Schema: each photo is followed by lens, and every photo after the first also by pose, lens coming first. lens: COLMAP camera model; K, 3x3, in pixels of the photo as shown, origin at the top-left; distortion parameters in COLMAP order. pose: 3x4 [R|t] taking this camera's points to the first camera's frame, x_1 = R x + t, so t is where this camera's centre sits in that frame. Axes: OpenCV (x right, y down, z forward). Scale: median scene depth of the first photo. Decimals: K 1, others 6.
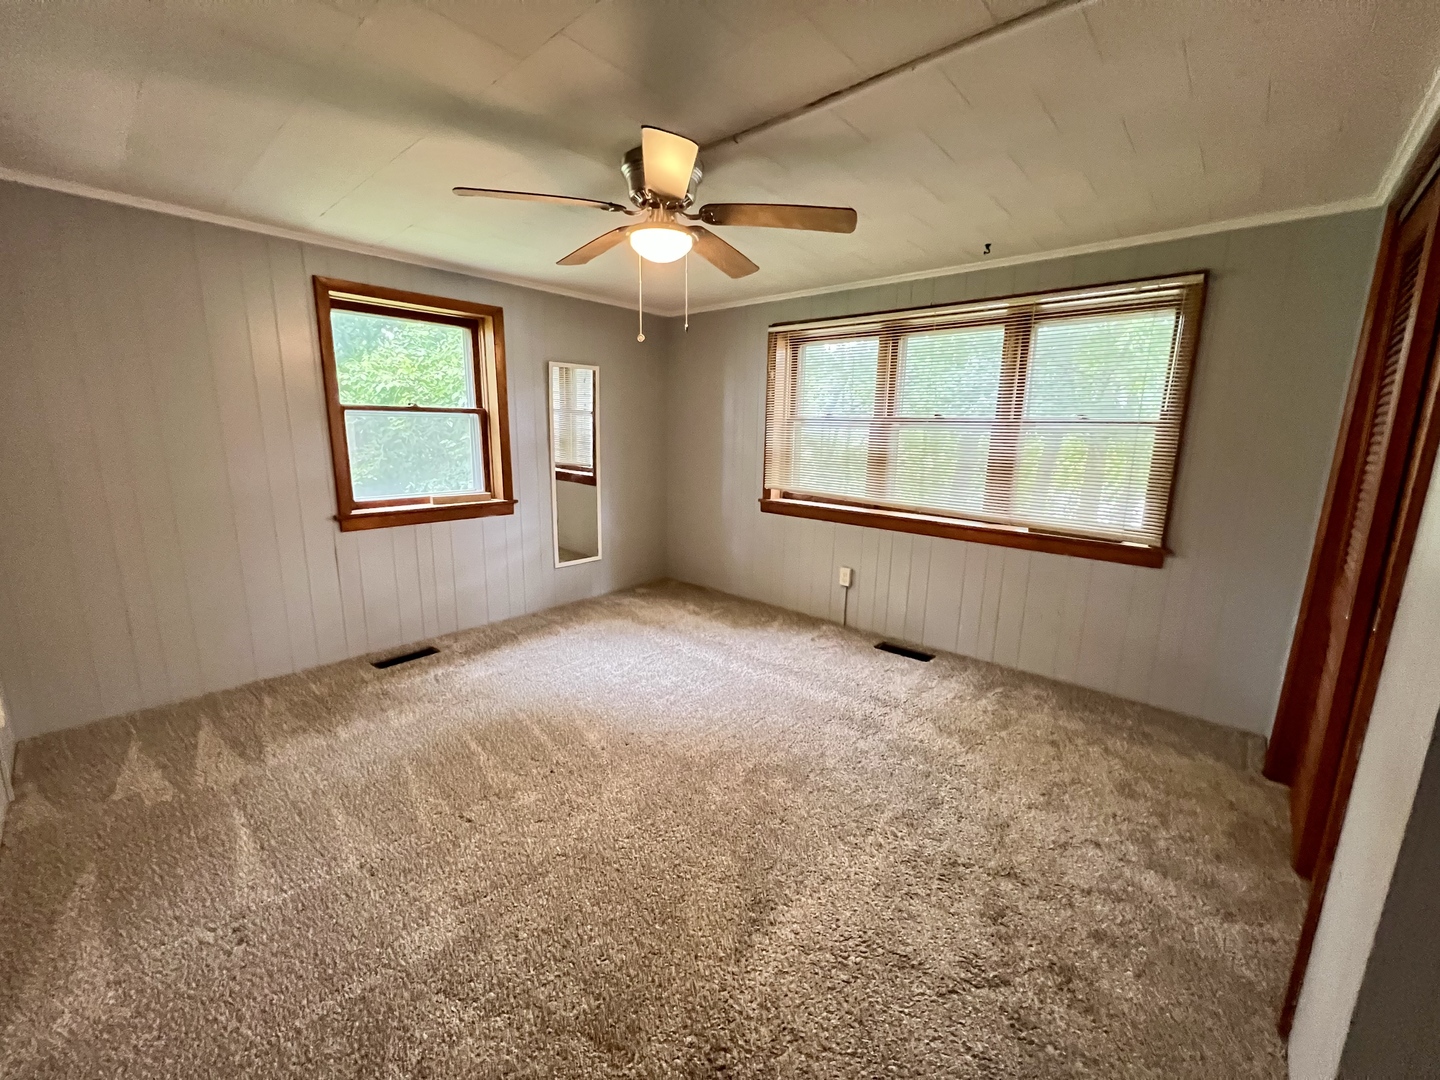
lens RADIAL K [[572.6, 0, 720.0], [0, 572.6, 540.0], [0, 0, 1]] dist [-0.002118, -0.000107]
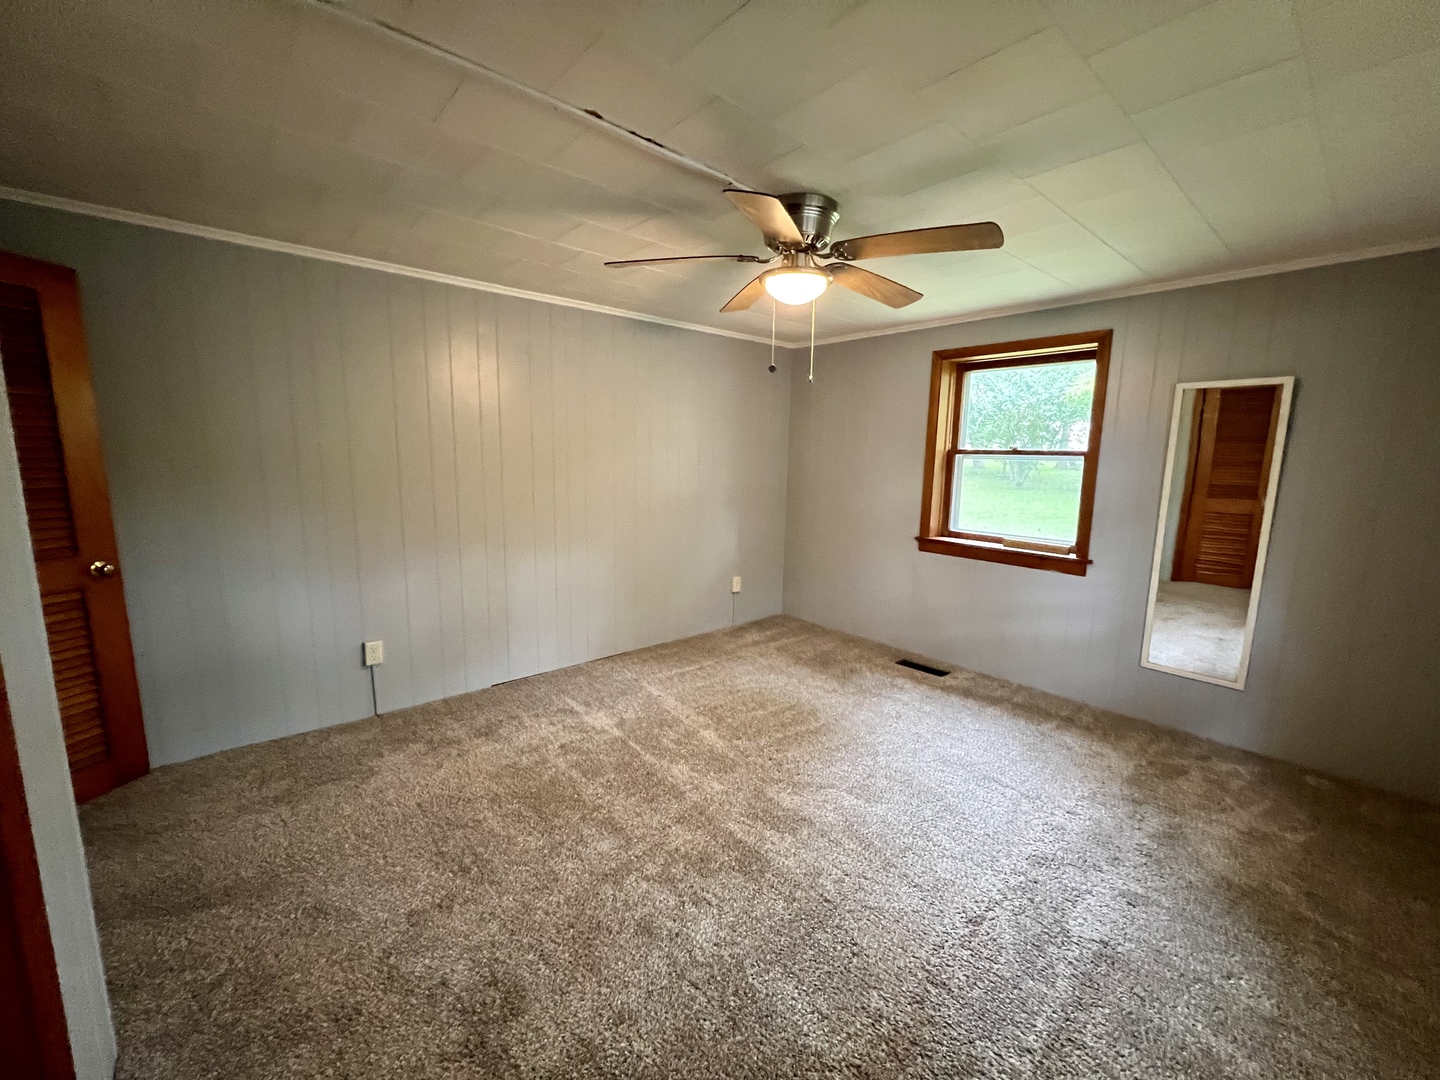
lens RADIAL K [[577.5, 0, 721.3], [0, 577.5, 539.2], [0, 0, 1]] dist [-0.001818, 0.000180]
pose [[-0.116555, 0.128400, -0.984849, 0.595659], [-0.213046, 0.965293, 0.151064, -0.129337], [0.970065, 0.227426, -0.085155, 0.647869]]
